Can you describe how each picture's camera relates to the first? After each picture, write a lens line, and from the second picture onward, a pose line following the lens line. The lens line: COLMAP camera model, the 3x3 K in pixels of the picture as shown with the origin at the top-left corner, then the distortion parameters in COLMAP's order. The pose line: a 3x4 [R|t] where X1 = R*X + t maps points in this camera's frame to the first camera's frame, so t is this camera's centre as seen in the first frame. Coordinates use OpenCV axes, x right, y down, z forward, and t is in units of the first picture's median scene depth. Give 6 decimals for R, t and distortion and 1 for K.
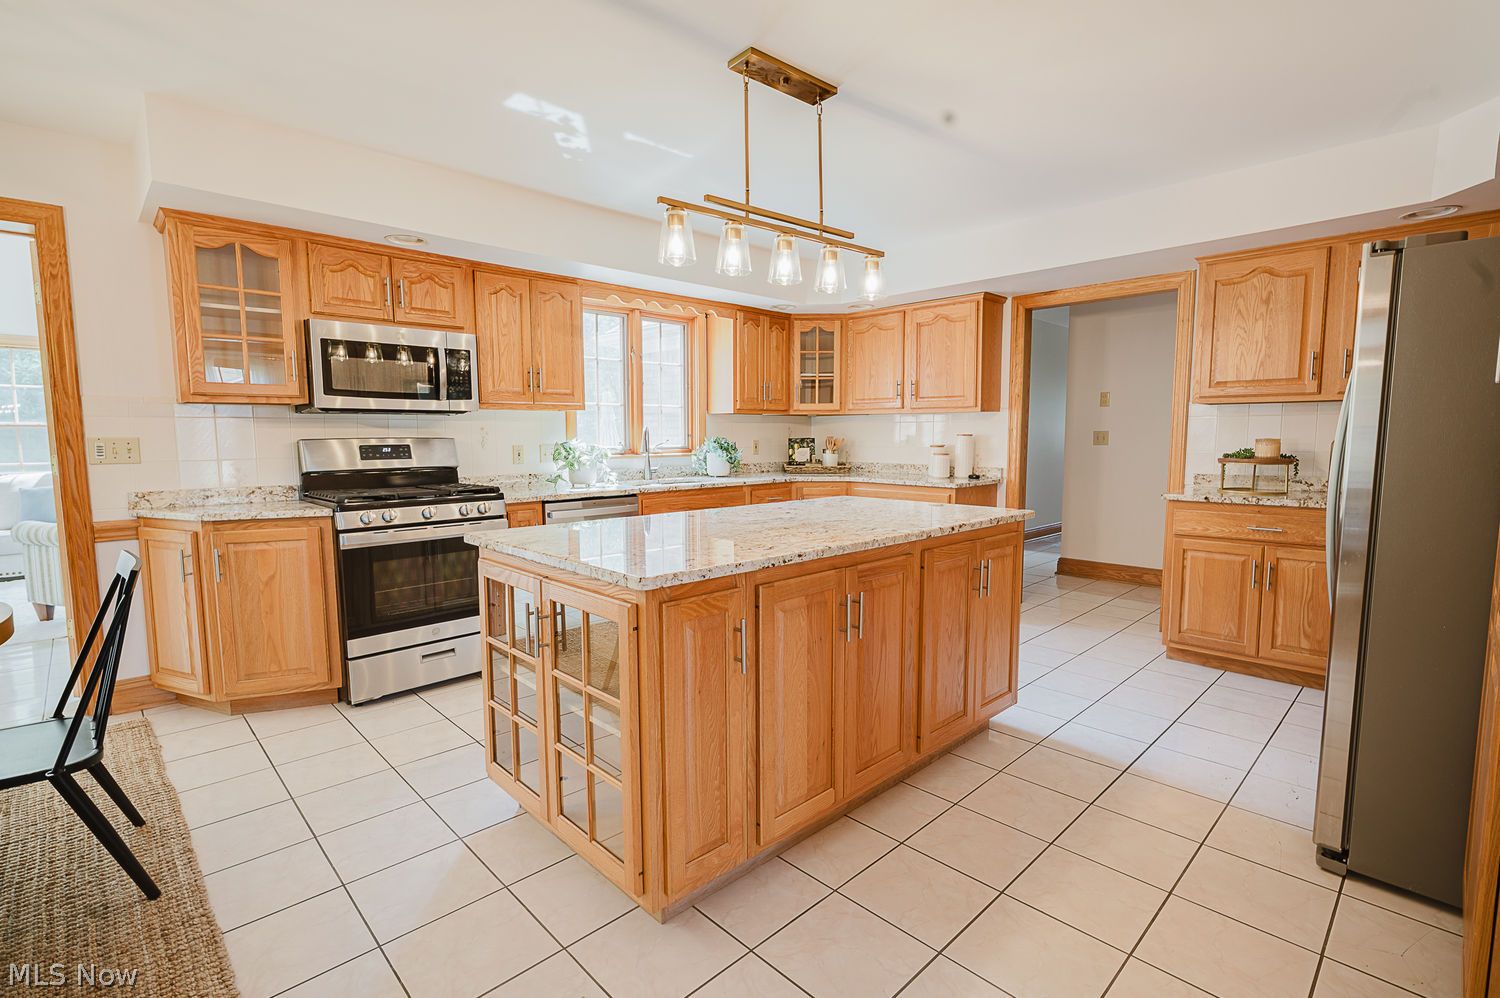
lens RADIAL K [[694.0, 0, 758.1], [0, 694.0, 496.7], [0, 0, 1]] dist [-0.002888, -0.000854]
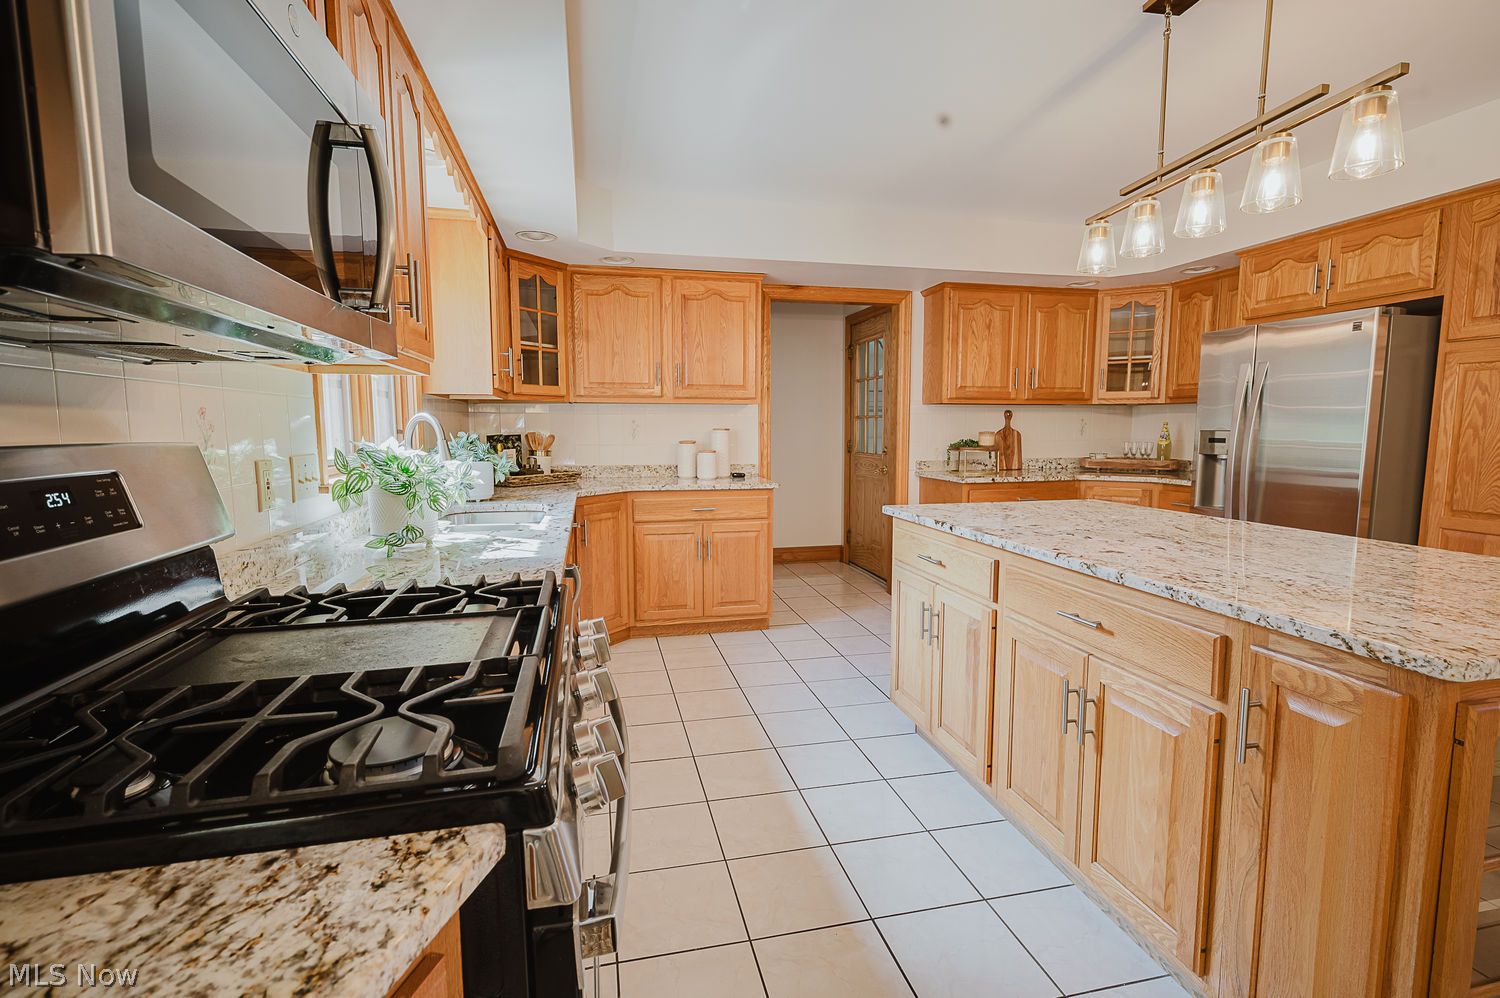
lens RADIAL K [[694.0, 0, 751.9], [0, 694.0, 500.1], [0, 0, 1]] dist [-0.002888, -0.000854]
pose [[0.524849, -0.088360, 0.846597, -0.627627], [0.077518, 0.995426, 0.055836, -0.063002], [-0.847658, 0.036321, 0.529298, 0.689683]]
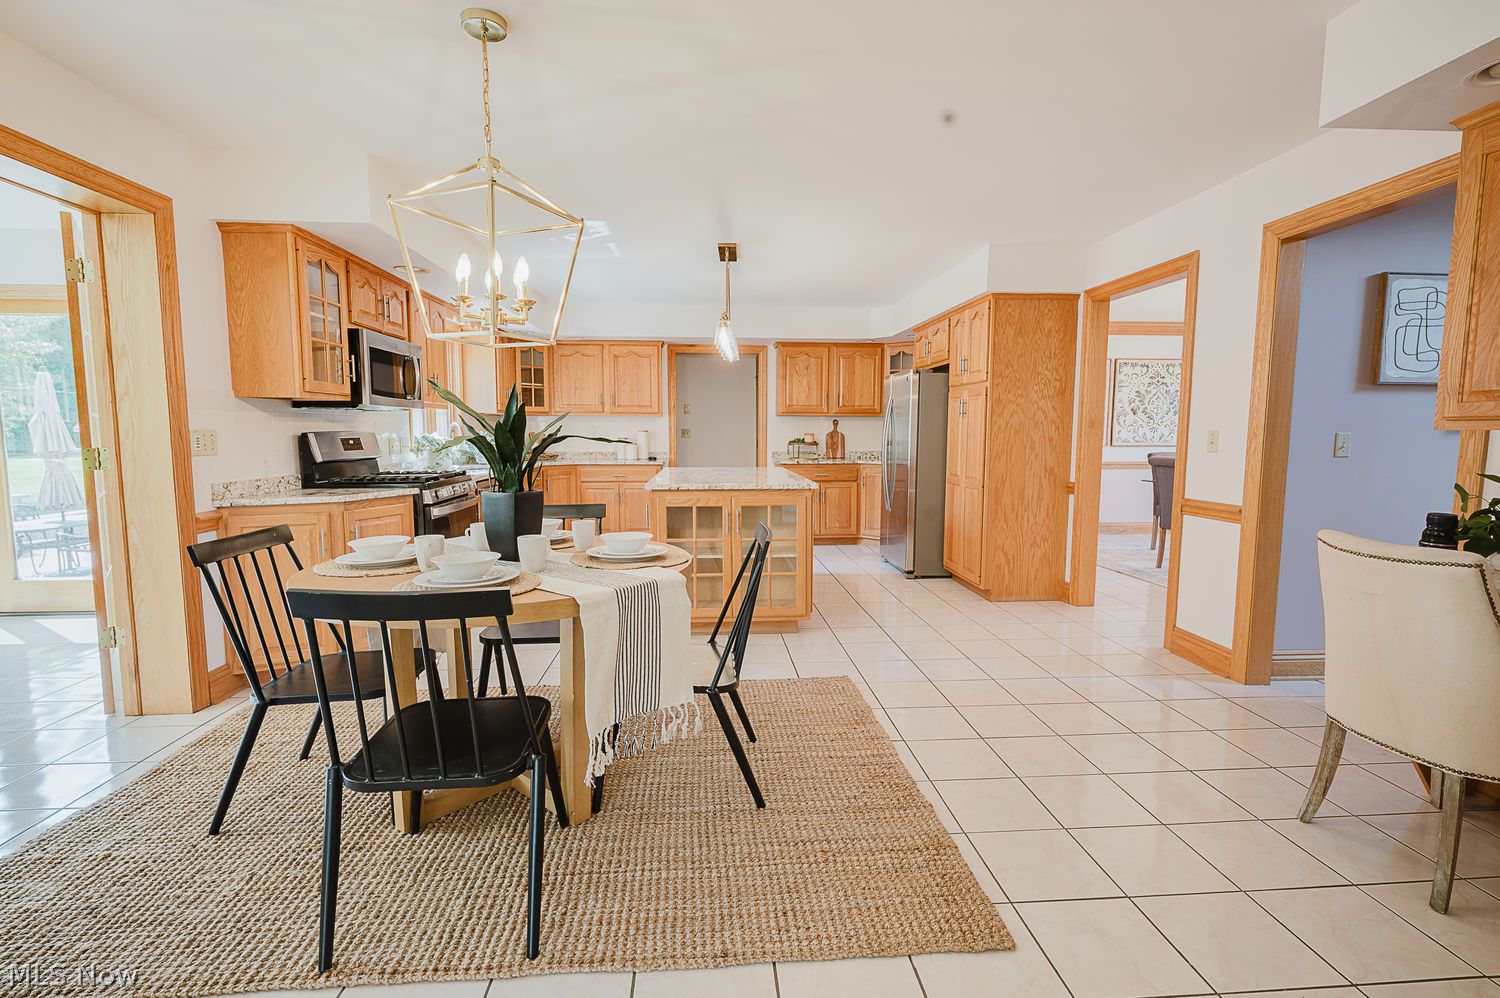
lens RADIAL K [[694.0, 0, 749.5], [0, 694.0, 499.7], [0, 0, 1]] dist [-0.002888, -0.000854]
pose [[0.644552, -0.071080, 0.761250, -1.003968], [0.065352, 0.997147, 0.037772, 0.025642], [-0.761763, 0.025404, 0.647358, -0.220333]]
